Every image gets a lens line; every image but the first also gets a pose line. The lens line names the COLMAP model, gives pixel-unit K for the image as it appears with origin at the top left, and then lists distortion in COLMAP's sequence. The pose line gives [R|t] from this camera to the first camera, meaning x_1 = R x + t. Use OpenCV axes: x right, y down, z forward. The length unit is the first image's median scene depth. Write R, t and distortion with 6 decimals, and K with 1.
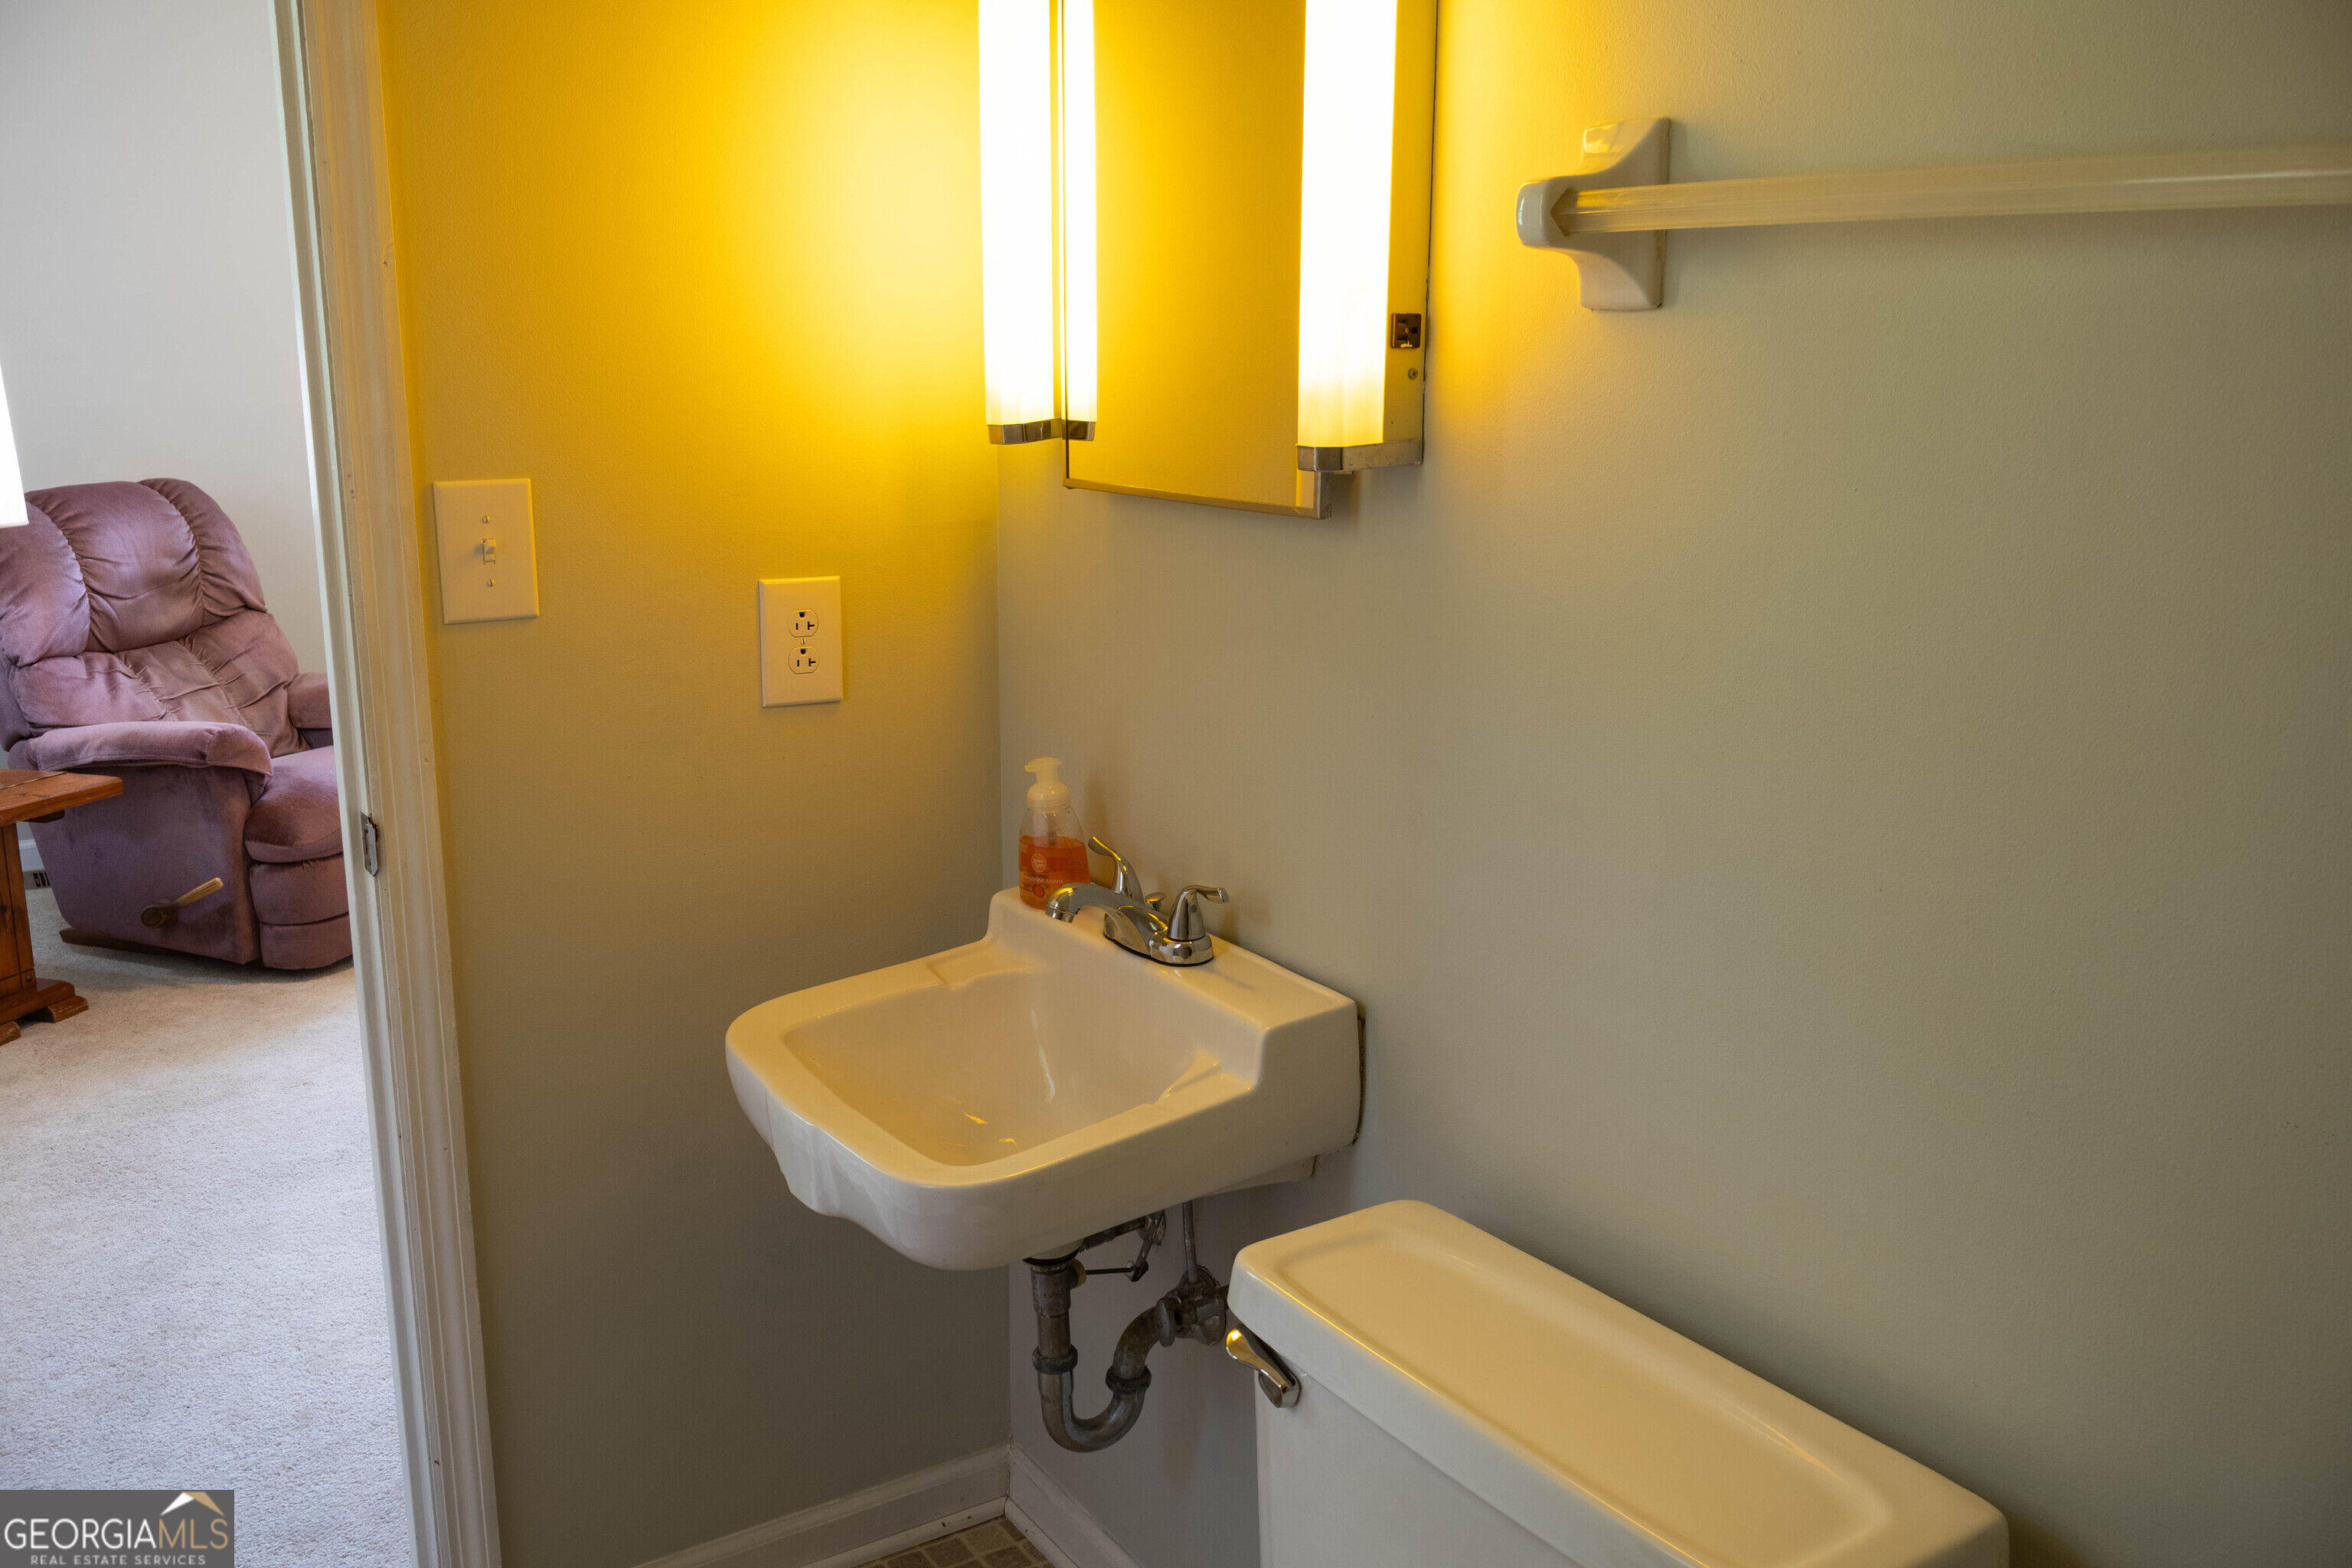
lens RADIAL K [[1962.9, 0, 1181.9], [0, 1962.9, 785.0], [0, 0, 1]] dist [-0.001266, -0.004214]
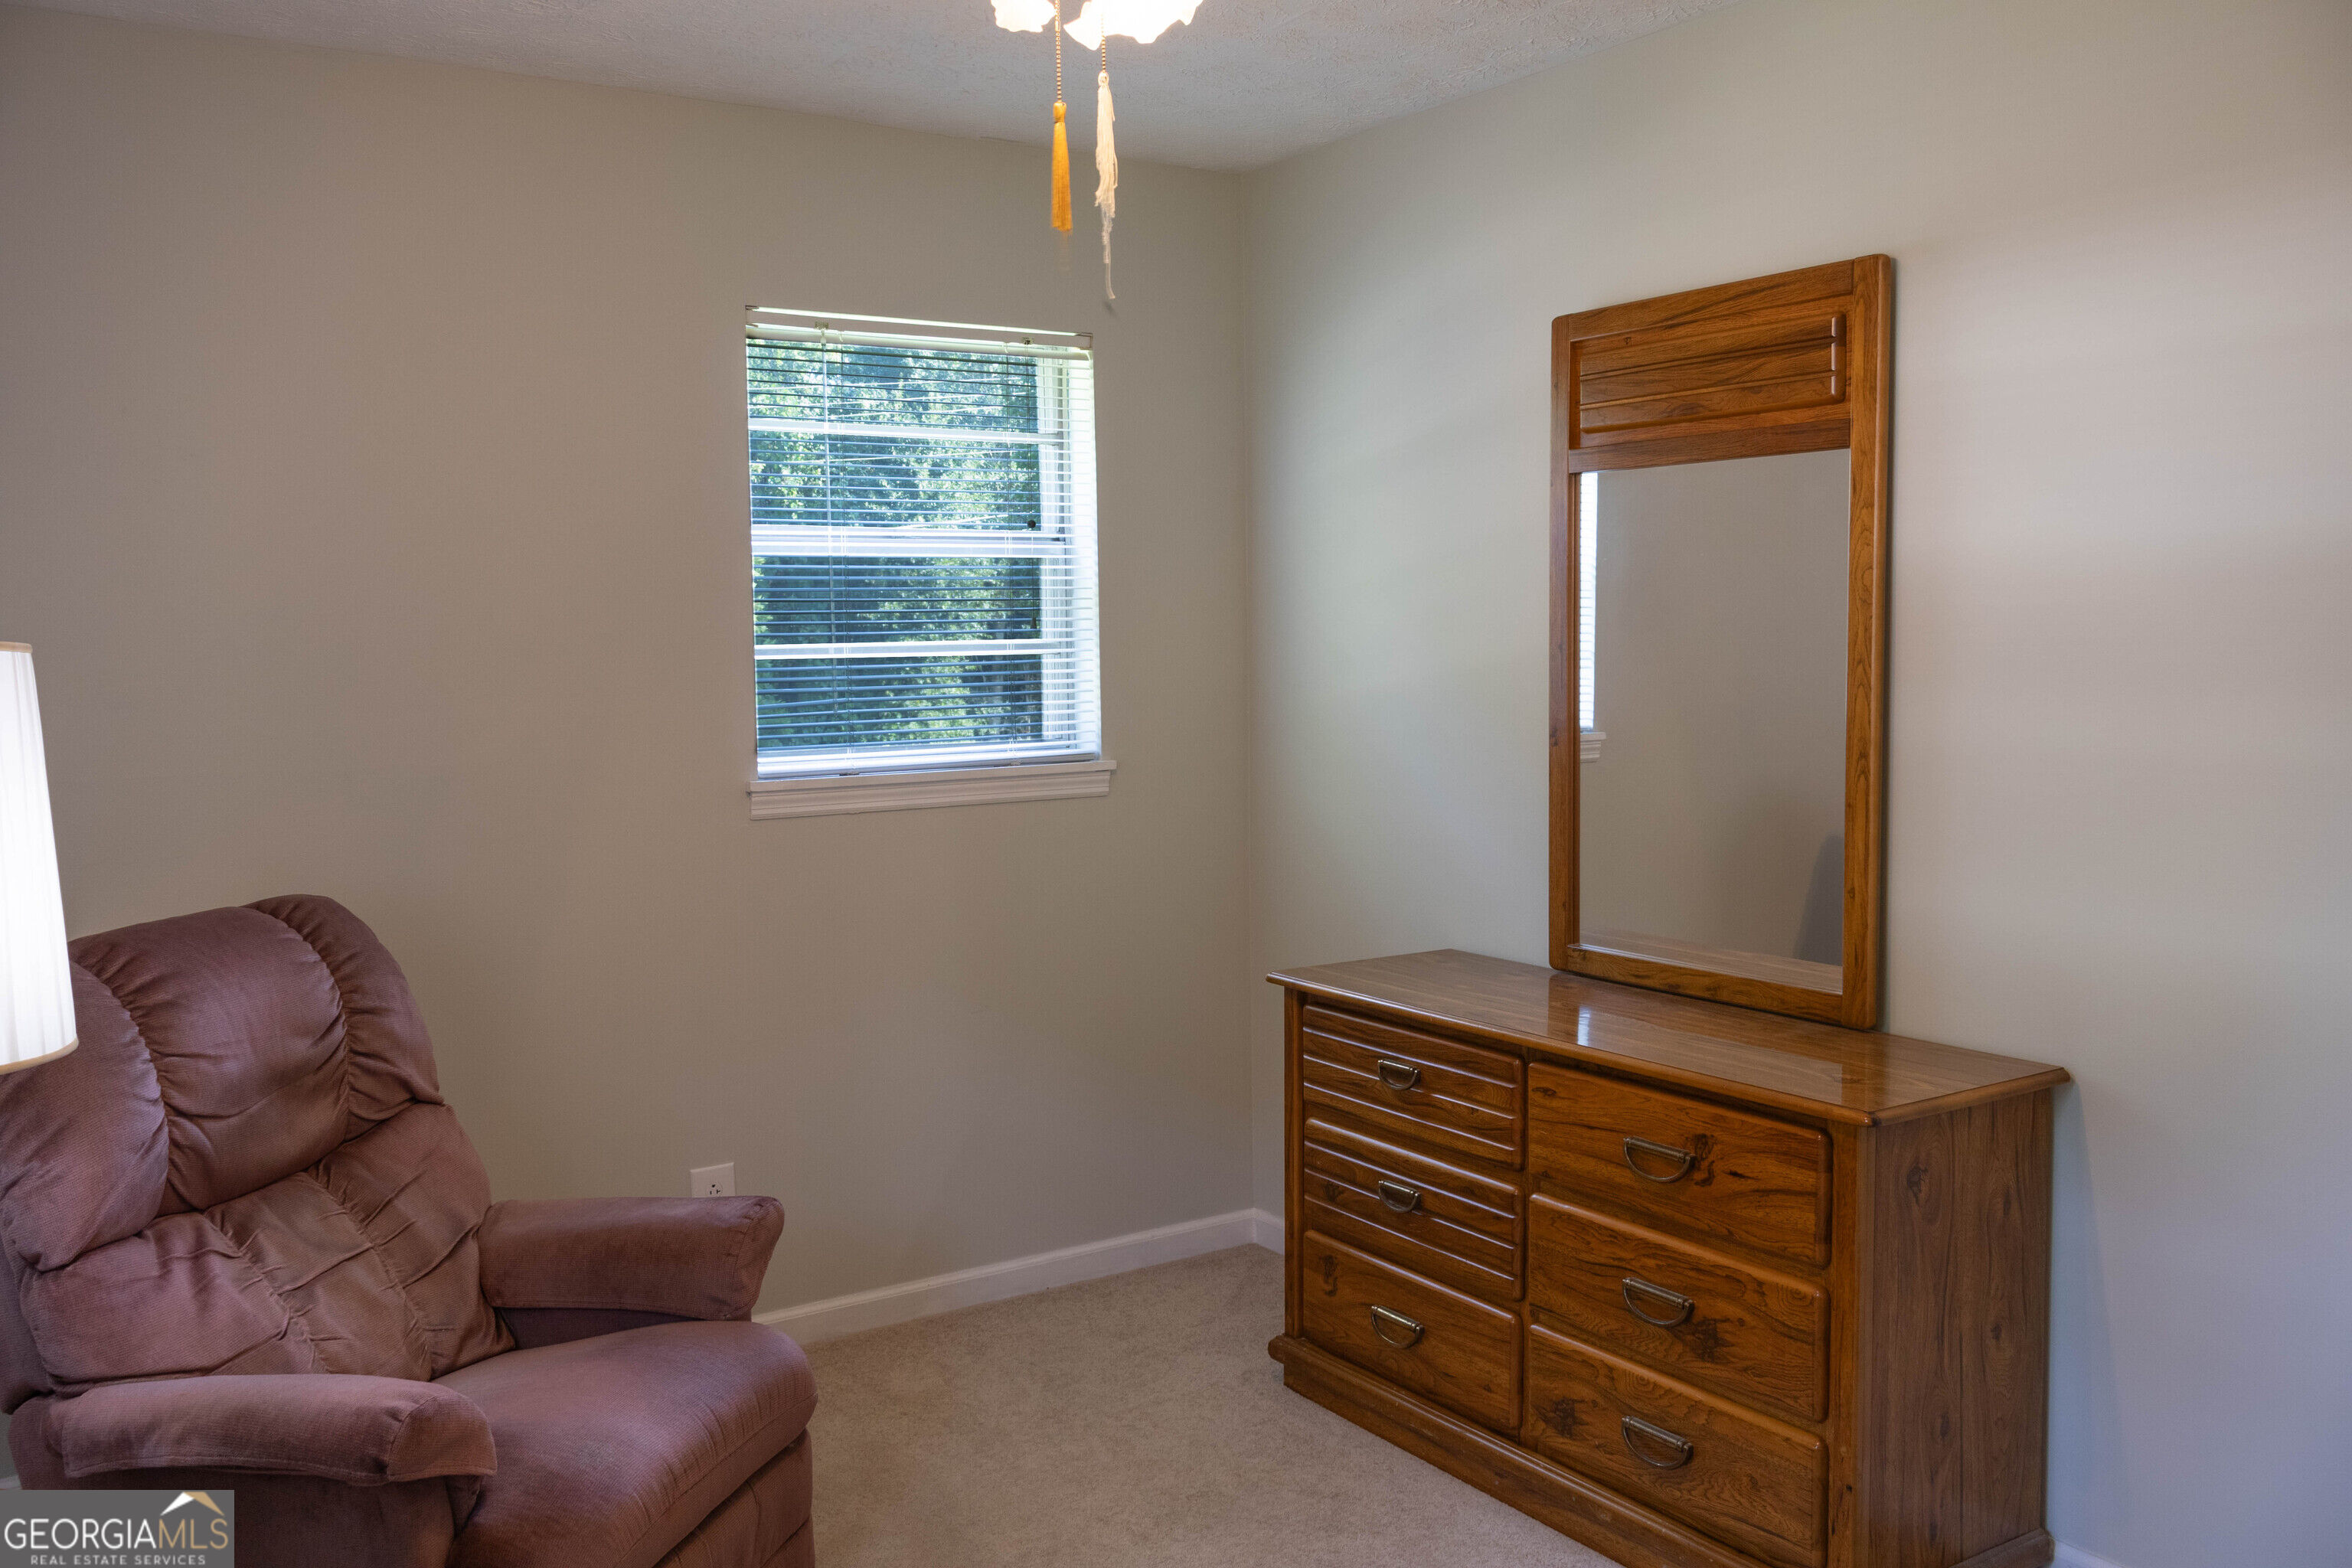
lens RADIAL K [[1962.9, 0, 1171.0], [0, 1962.9, 781.6], [0, 0, 1]] dist [-0.001266, -0.004214]
pose [[0.999791, -0.018901, -0.007839, -0.252903], [0.017582, 0.989497, -0.143482, -0.104895], [0.010468, 0.143314, 0.989622, 0.413238]]
